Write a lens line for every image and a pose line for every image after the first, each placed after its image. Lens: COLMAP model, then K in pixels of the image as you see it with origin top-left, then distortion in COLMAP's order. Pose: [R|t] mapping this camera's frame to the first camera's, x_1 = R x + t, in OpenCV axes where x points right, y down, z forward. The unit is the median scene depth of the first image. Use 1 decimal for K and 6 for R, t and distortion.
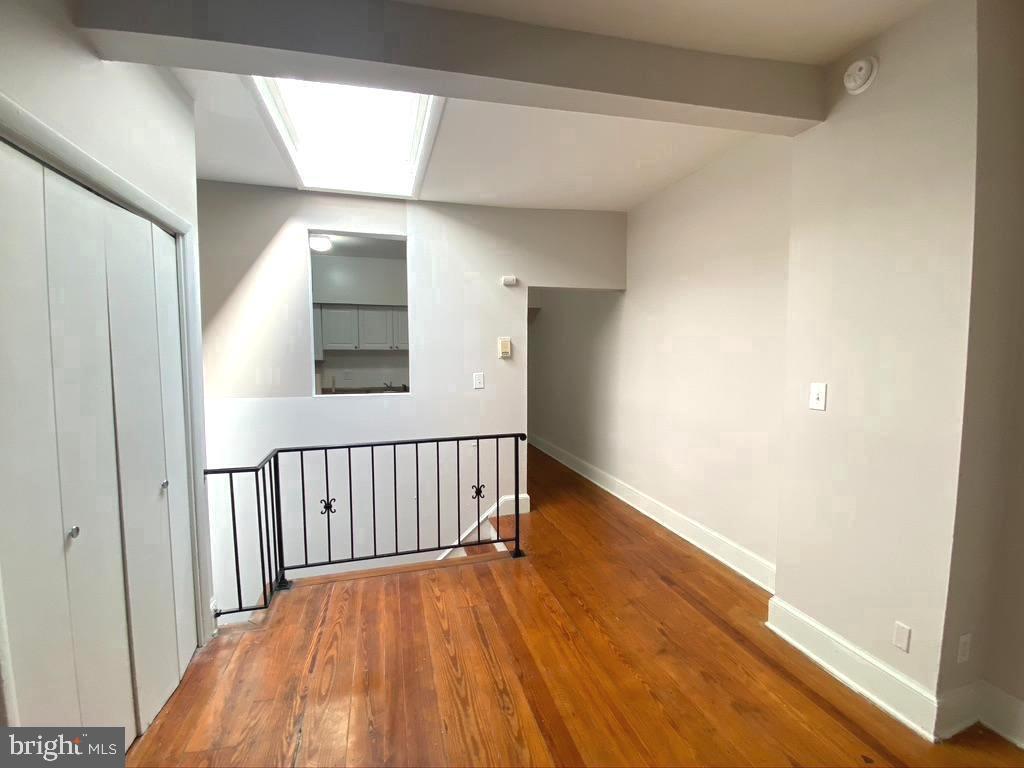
lens RADIAL K [[457.8, 0, 512.9], [0, 457.8, 388.6], [0, 0, 1]] dist [0.031093, -0.000001]
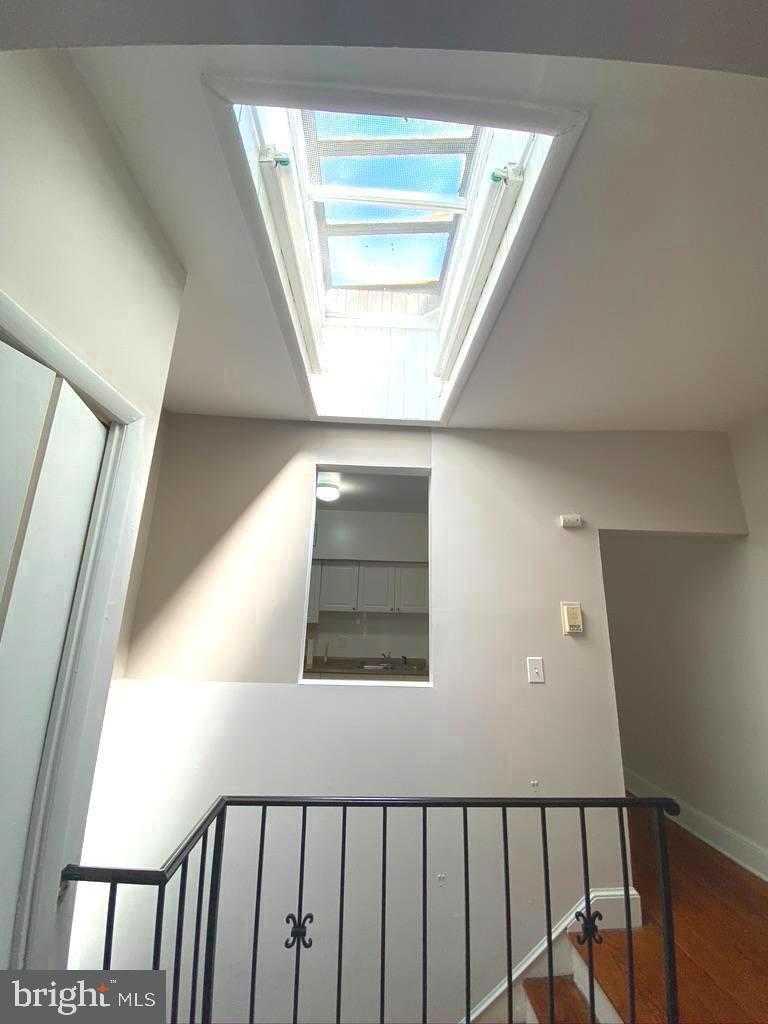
lens RADIAL K [[415.7, 0, 384.0], [0, 415.7, 512.0], [0, 0, 1]] dist [0.043263, -0.030718]
pose [[0.971353, -0.028811, -0.235888, -0.136142], [-0.045761, 0.951369, -0.304637, -0.038617], [0.233193, 0.306704, 0.922796, 0.328880]]
